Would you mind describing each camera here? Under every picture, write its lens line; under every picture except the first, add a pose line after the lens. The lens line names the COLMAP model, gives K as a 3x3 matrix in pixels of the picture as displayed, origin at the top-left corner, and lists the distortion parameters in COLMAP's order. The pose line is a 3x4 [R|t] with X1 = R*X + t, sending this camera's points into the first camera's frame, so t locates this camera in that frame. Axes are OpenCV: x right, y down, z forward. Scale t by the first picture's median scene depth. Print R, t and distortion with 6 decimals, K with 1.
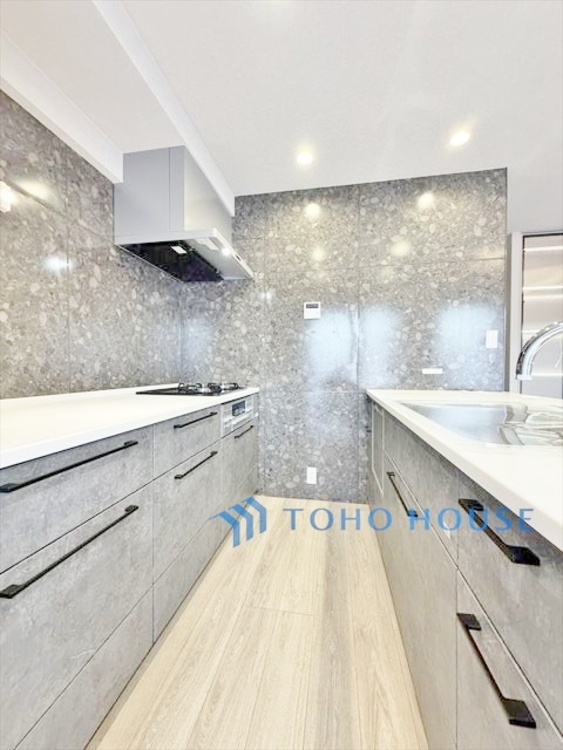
lens RADIAL K [[298.9, 0, 281.6], [0, 298.9, 375.8], [0, 0, 1]] dist [0.000074, -0.000864]
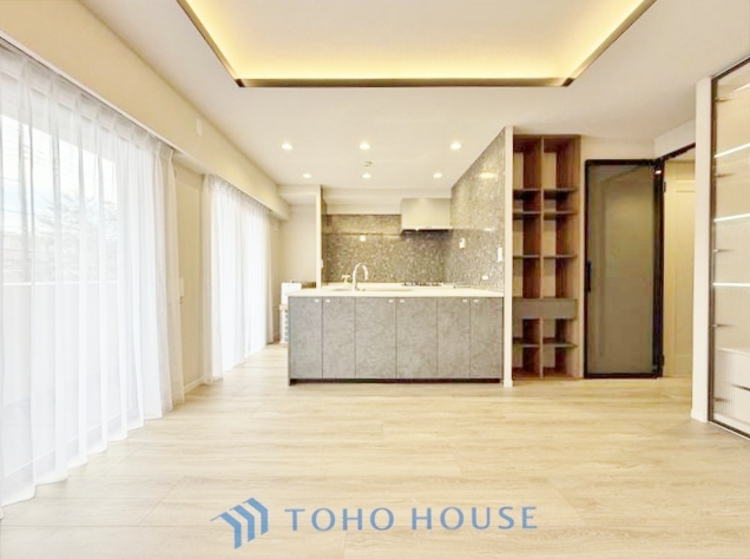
lens RADIAL K [[299.3, 0, 373.7], [0, 299.3, 280.3], [0, 0, 1]] dist [0.000276, -0.000461]
pose [[0.177903, 0.013533, -0.983955, 1.773150], [-0.019804, 0.999752, 0.010170, -0.006346], [0.983849, 0.017677, 0.178127, 0.169740]]
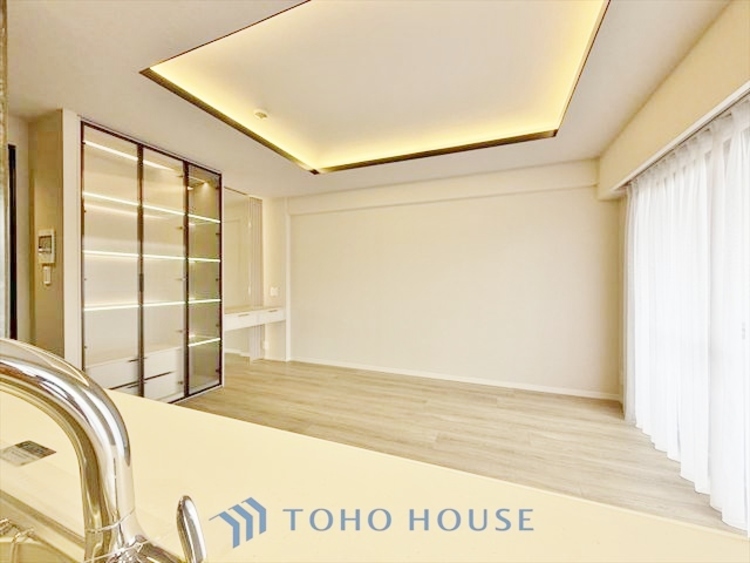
lens RADIAL K [[298.9, 0, 374.1], [0, 298.9, 281.9], [0, 0, 1]] dist [0.000074, -0.000864]
pose [[0.203184, -0.007598, 0.979111, 0.309349], [0.020252, 0.999789, 0.003556, -0.081219], [-0.978931, 0.019106, 0.203295, 0.205110]]
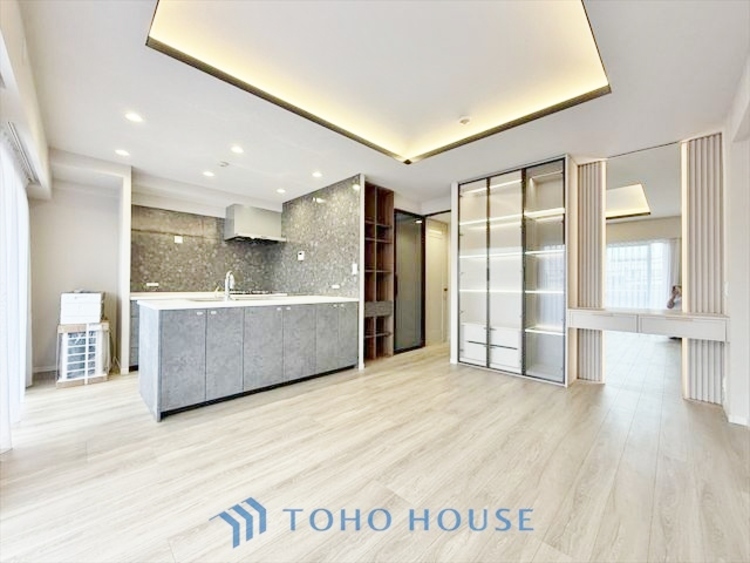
lens RADIAL K [[298.9, 0, 373.4], [0, 298.9, 282.1], [0, 0, 1]] dist [0.000074, -0.000864]
pose [[0.822061, -0.000149, -0.569400, 1.645004], [-0.017561, 0.999518, -0.025614, 0.000282], [0.569129, 0.031056, 0.821661, -0.364982]]
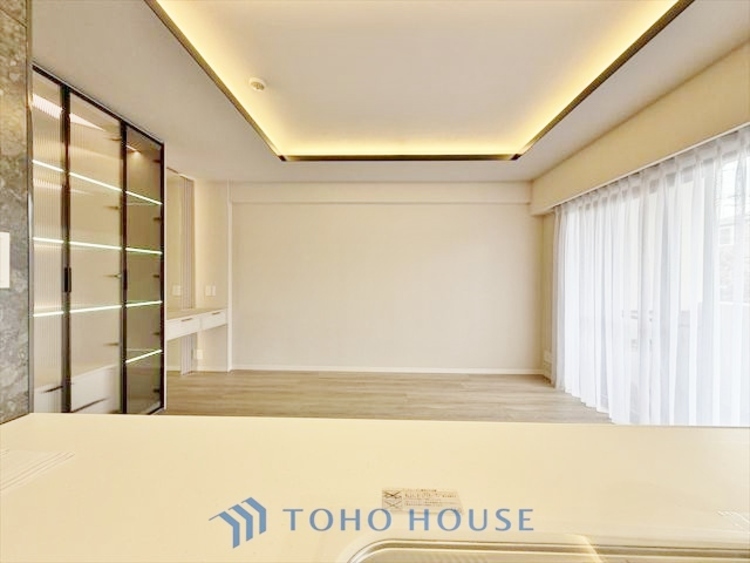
lens RADIAL K [[298.9, 0, 373.6], [0, 298.9, 281.3], [0, 0, 1]] dist [0.000074, -0.000864]
pose [[-0.151930, -0.012431, 0.988313, 0.308549], [0.013483, 0.999802, 0.014648, -0.089532], [-0.988299, 0.015551, -0.151732, 0.597252]]
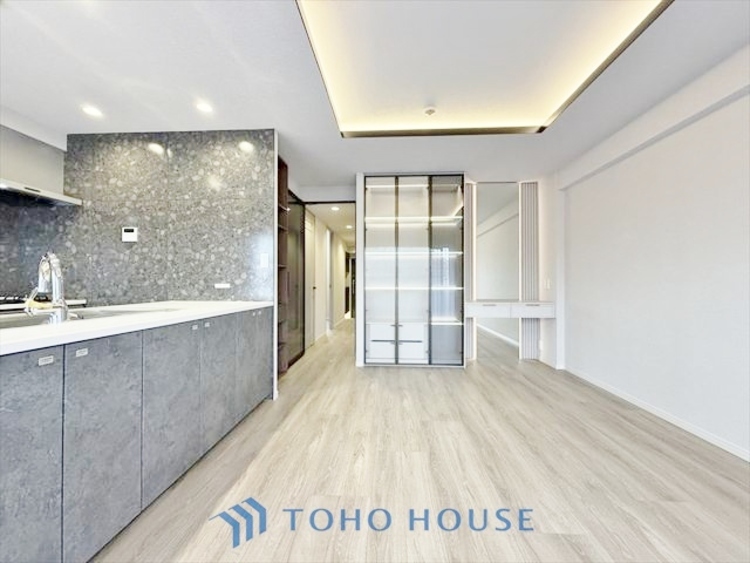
lens RADIAL K [[298.9, 0, 374.6], [0, 298.9, 282.1], [0, 0, 1]] dist [0.000074, -0.000864]
pose [[0.991793, 0.000255, 0.127853, 0.911949], [0.002952, 0.999686, -0.024888, 0.002080], [-0.127819, 0.025061, 0.991481, -0.290179]]
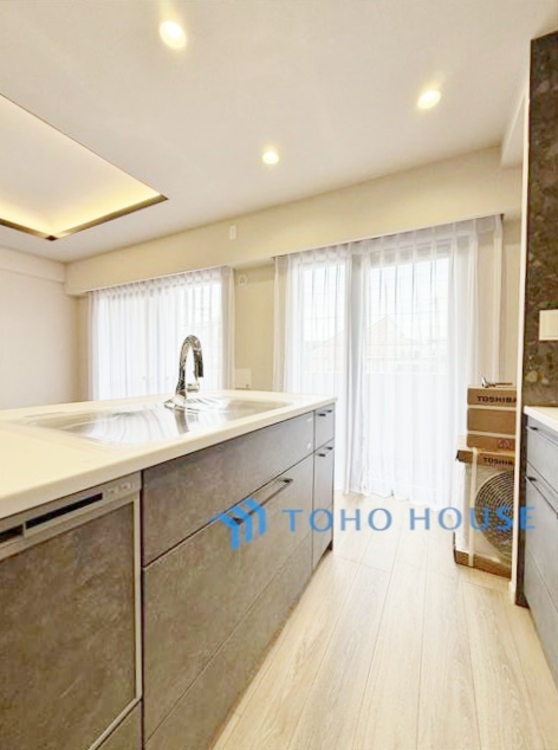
lens RADIAL K [[299.3, 0, 282.3], [0, 299.3, 371.8], [0, 0, 1]] dist [0.000276, -0.000461]
pose [[-0.957232, -0.012142, 0.289065, 0.034901], [-0.001081, 0.999262, 0.038395, -0.023310], [-0.289318, 0.036440, -0.956539, 0.847388]]
